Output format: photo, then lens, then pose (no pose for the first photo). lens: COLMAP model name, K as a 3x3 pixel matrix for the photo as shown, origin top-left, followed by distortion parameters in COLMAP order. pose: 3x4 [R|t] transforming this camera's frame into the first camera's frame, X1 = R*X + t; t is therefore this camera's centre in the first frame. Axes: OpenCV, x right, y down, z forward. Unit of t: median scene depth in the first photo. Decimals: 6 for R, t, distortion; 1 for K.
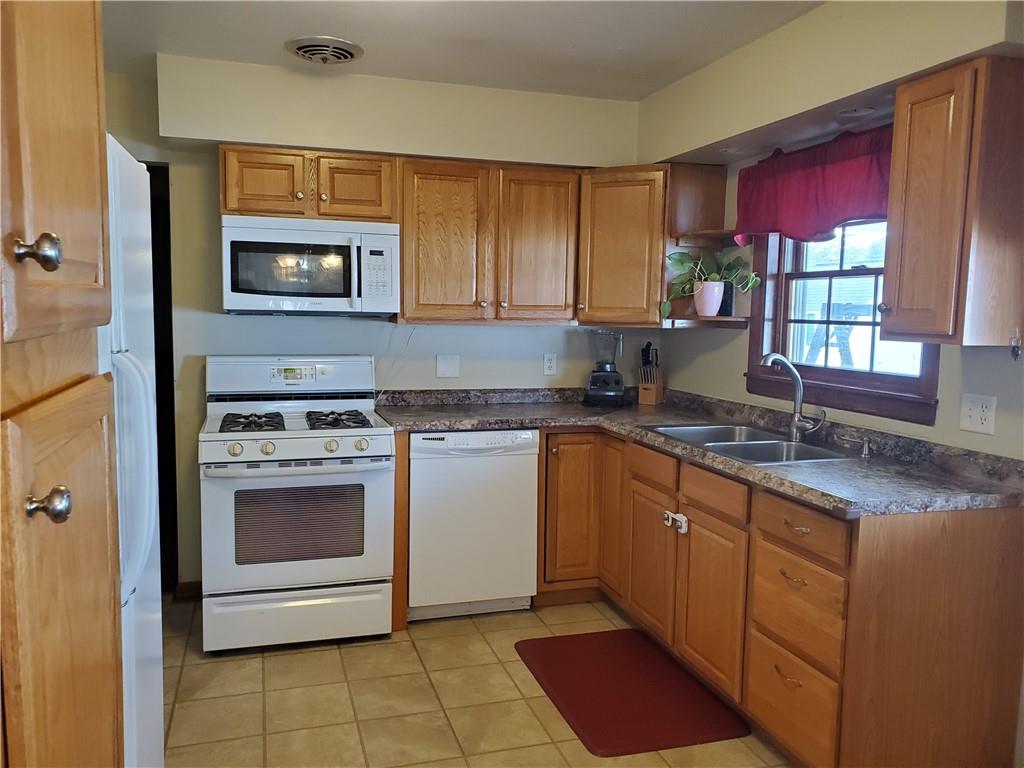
lens RADIAL K [[797.3, 0, 514.5], [0, 797.3, 386.6], [0, 0, 1]] dist [0.041426, -0.007990]
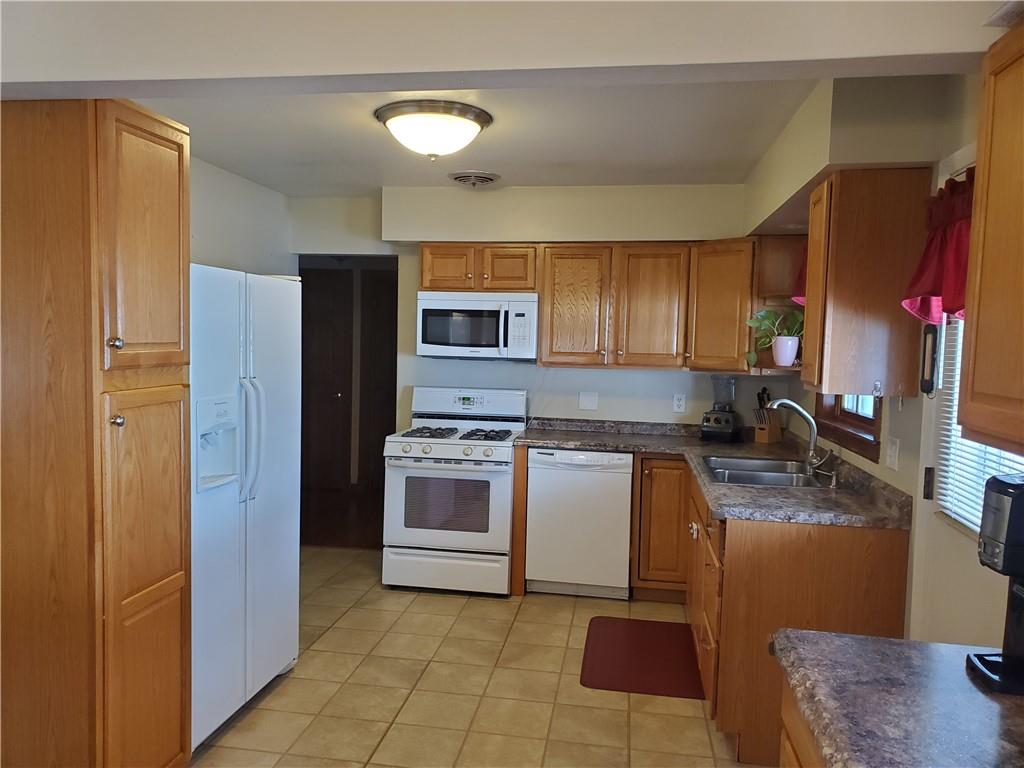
lens RADIAL K [[812.0, 0, 509.4], [0, 812.0, 395.9], [0, 0, 1]] dist [0.159716, -0.002845]
pose [[0.895550, 0.037621, -0.443368, 0.433920], [-0.055364, 0.998097, -0.027136, 0.009624], [0.441504, 0.048848, 0.895929, -0.246826]]
